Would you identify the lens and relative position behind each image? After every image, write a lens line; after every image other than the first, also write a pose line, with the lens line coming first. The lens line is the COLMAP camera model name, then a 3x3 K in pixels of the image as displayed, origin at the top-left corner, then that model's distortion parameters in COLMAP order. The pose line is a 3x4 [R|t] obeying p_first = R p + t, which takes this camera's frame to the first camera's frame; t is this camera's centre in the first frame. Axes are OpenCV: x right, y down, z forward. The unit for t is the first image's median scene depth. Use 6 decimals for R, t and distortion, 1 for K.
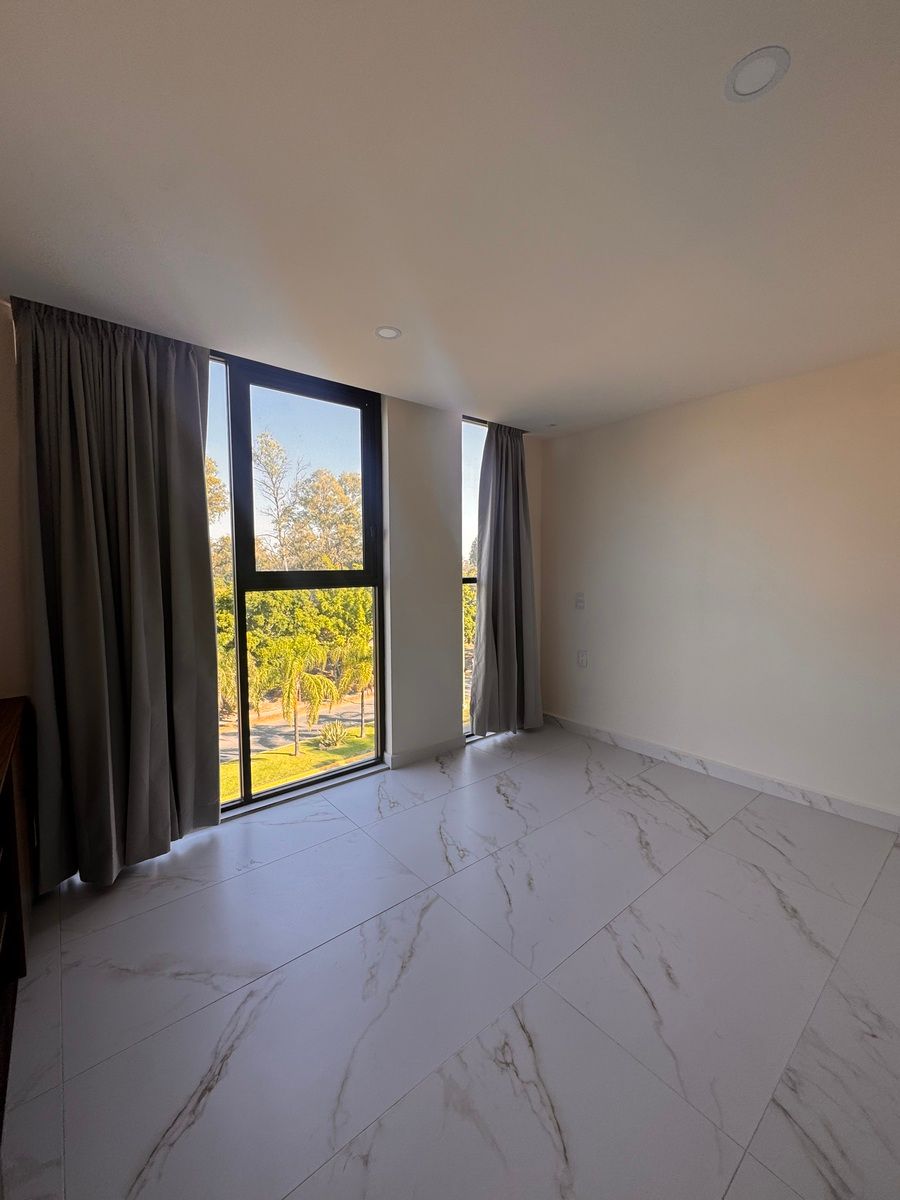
lens RADIAL K [[480.5, 0, 451.4], [0, 480.5, 598.8], [0, 0, 1]] dist [-0.003151, -0.000045]
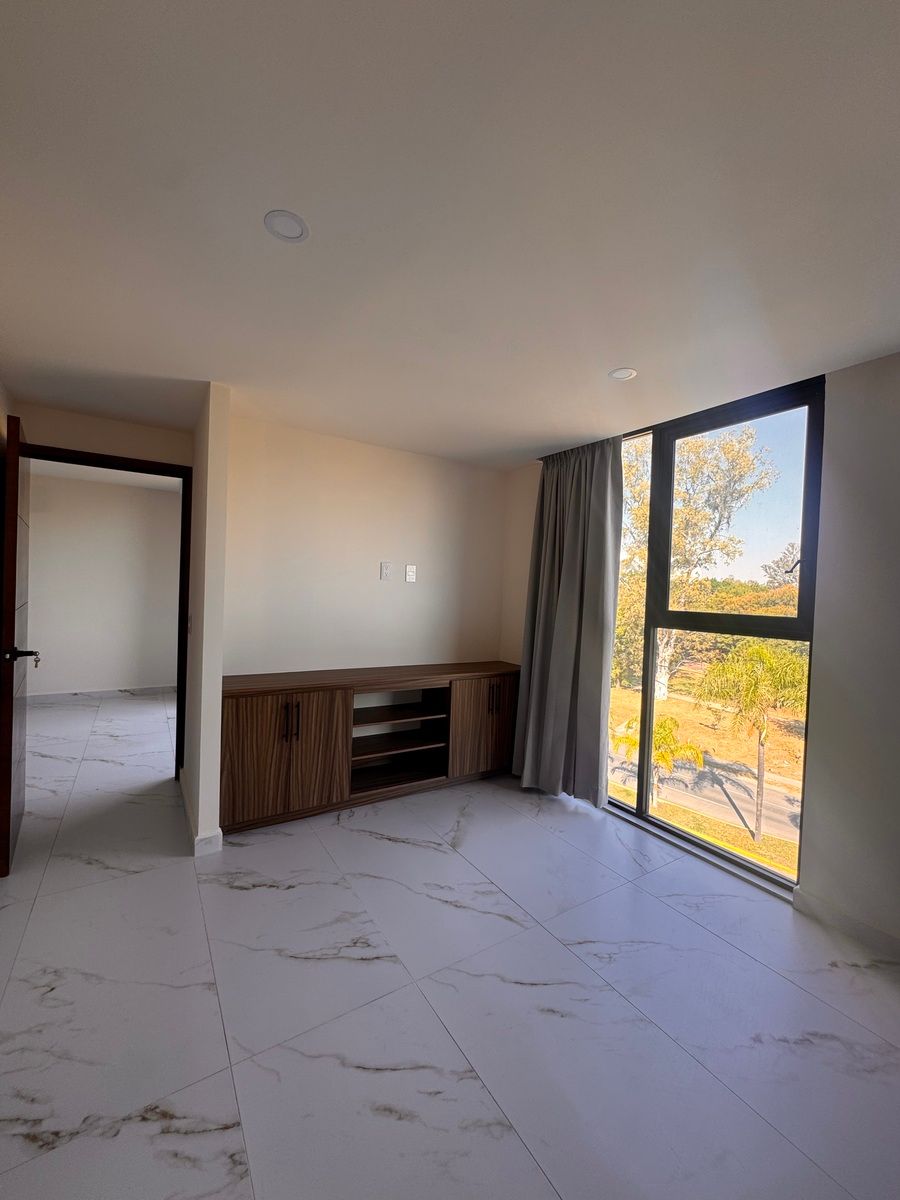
lens RADIAL K [[480.5, 0, 451.4], [0, 480.5, 598.8], [0, 0, 1]] dist [-0.003151, -0.000045]
pose [[-0.119632, 0.020171, -0.992613, 0.761973], [-0.107194, 0.993687, 0.033112, -0.069540], [0.987015, 0.110363, -0.116715, 0.683590]]
